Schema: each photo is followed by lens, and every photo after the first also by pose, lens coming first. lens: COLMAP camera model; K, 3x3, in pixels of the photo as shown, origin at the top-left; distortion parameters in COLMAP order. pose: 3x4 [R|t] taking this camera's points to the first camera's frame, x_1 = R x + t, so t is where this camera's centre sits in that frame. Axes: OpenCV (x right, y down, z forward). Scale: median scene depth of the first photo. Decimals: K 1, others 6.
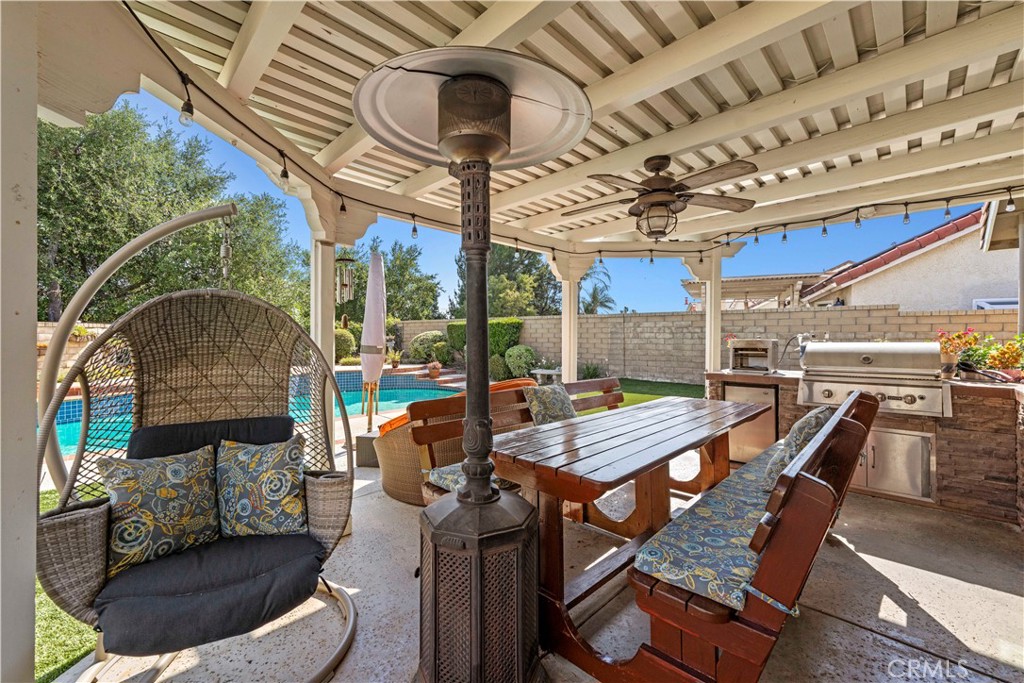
lens RADIAL K [[414.8, 0, 512.0], [0, 414.8, 341.5], [0, 0, 1]] dist [-0.000314, 0.000242]
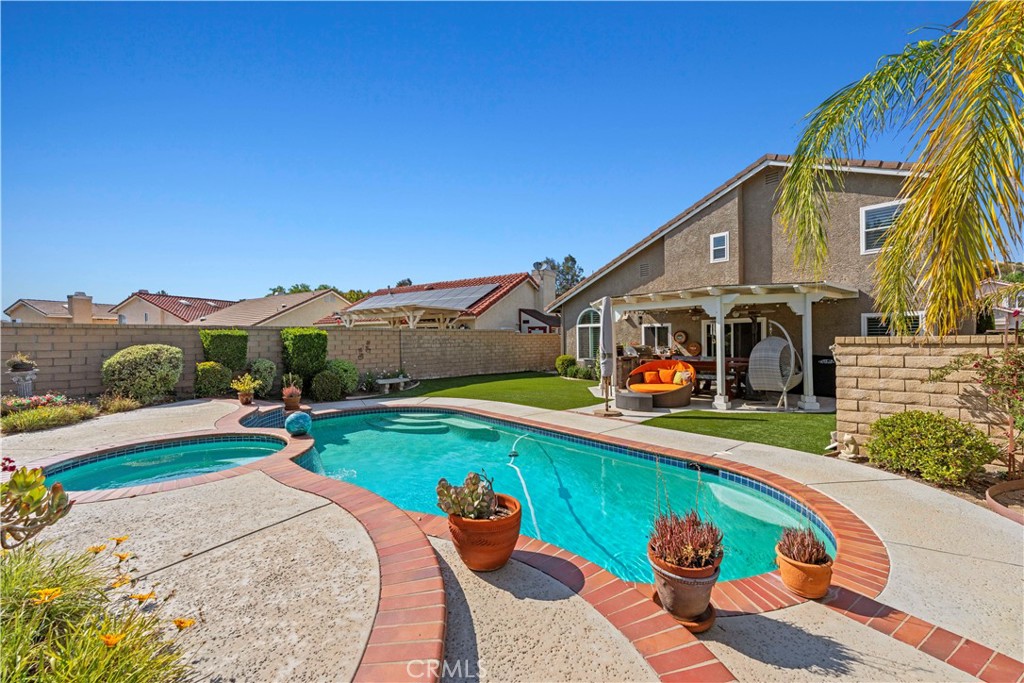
lens RADIAL K [[414.8, 0, 512.0], [0, 414.8, 341.5], [0, 0, 1]] dist [-0.000314, 0.000242]
pose [[0.060725, -0.007588, 0.998126, -1.280643], [0.025564, 0.999655, 0.006045, -0.036881], [-0.997827, 0.025149, 0.060898, 0.825108]]
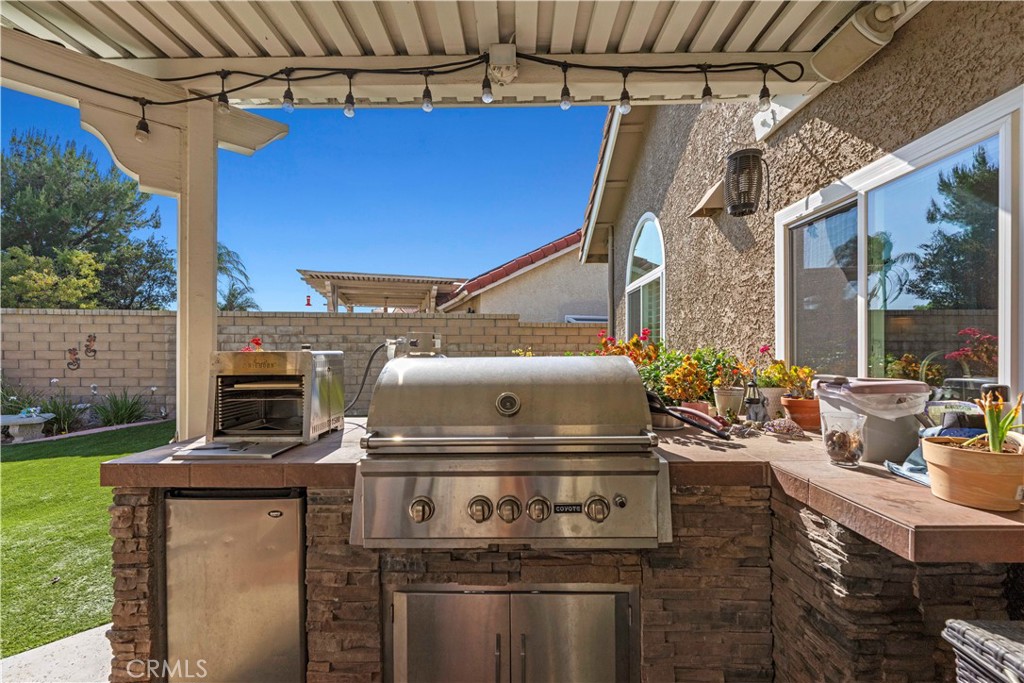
lens RADIAL K [[414.8, 0, 512.0], [0, 414.8, 341.5], [0, 0, 1]] dist [-0.000314, 0.000242]
pose [[0.725240, 0.013394, 0.688366, 0.248769], [0.008580, 0.999557, -0.028489, -0.000625], [-0.688443, 0.026568, 0.724804, 0.300881]]
